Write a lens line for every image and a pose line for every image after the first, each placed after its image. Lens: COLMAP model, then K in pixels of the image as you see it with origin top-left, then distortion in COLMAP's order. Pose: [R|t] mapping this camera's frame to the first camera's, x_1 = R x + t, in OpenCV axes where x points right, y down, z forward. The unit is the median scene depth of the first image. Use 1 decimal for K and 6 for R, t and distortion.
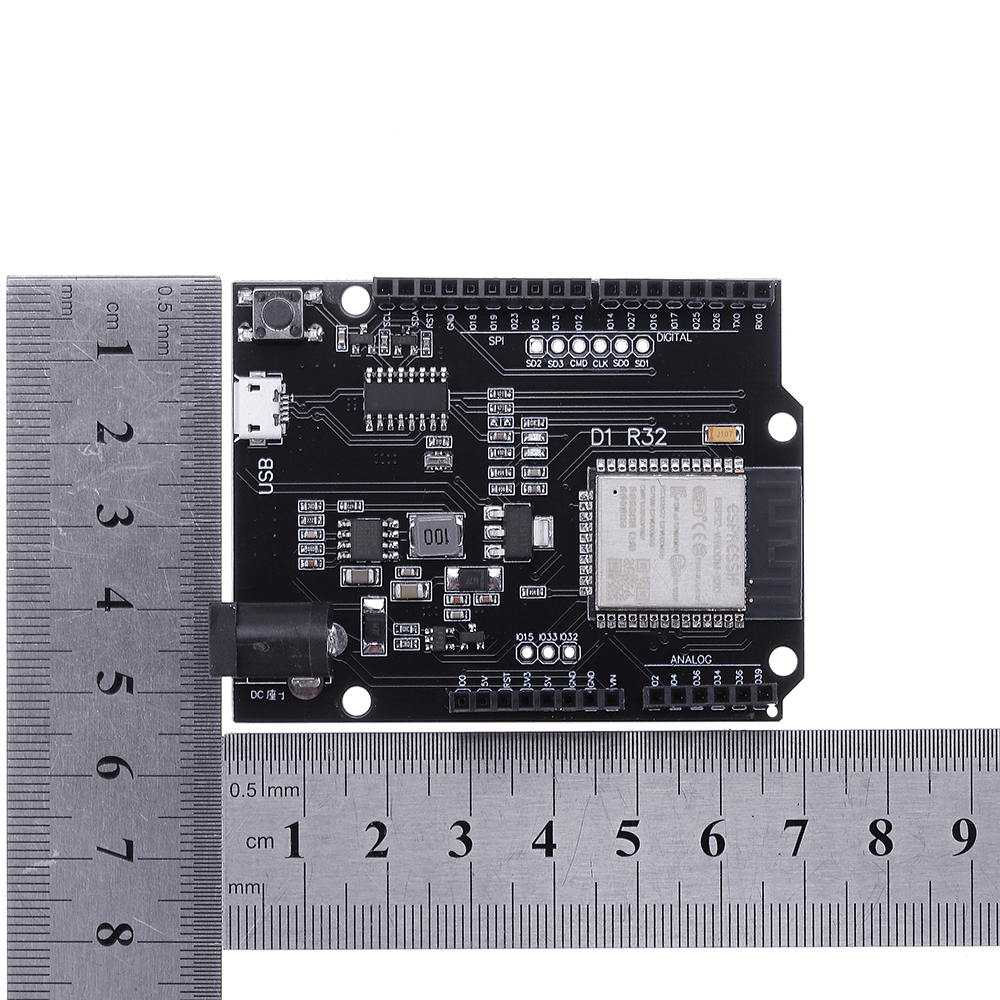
lens RADIAL K [[5833.0, 0, 498.6], [0, 5833.0, 500.2], [0, 0, 1]] dist [0.109039, 0.000000]
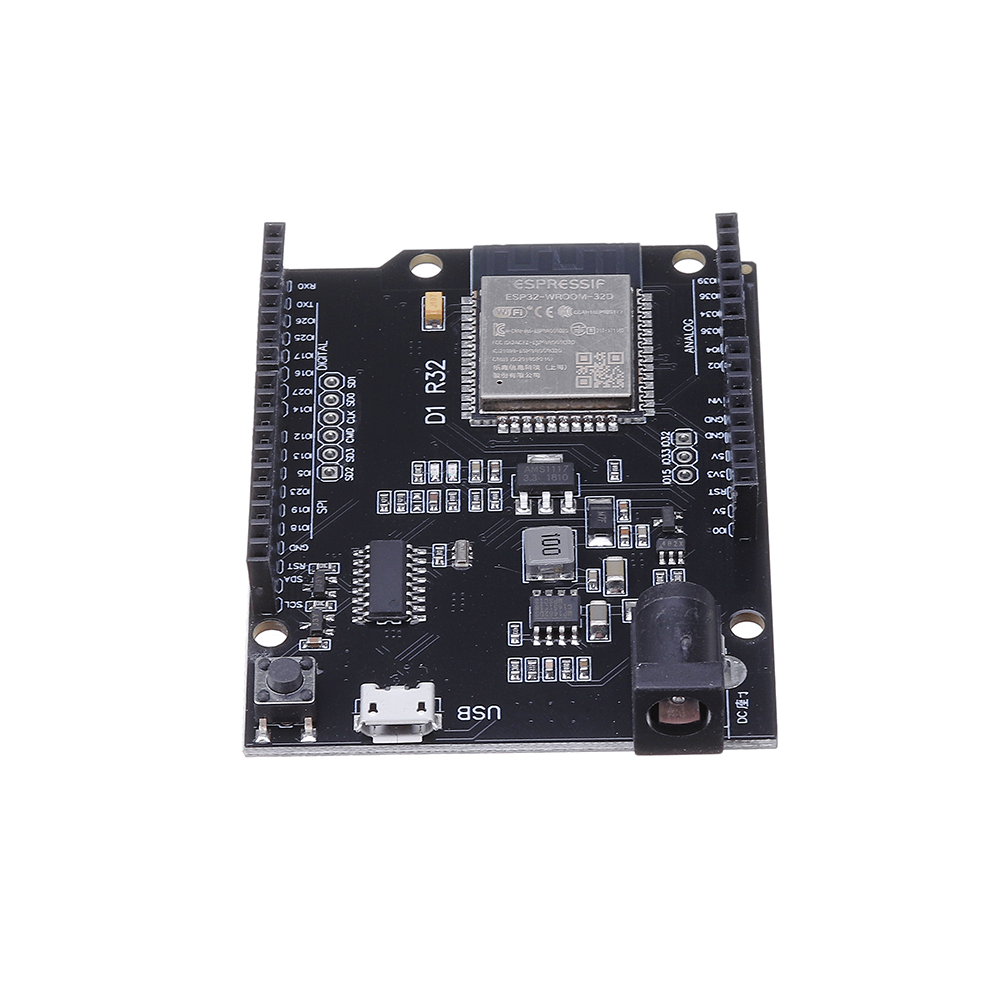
lens RADIAL K [[5833.0, 0, 499.3], [0, 5833.0, 498.7], [0, 0, 1]] dist [0.109039, 0.000000]
pose [[0.001126, -0.743922, 0.668265, -0.573144], [0.999867, 0.011722, 0.011365, -0.011061], [-0.016287, 0.668163, 0.743836, 0.361250]]
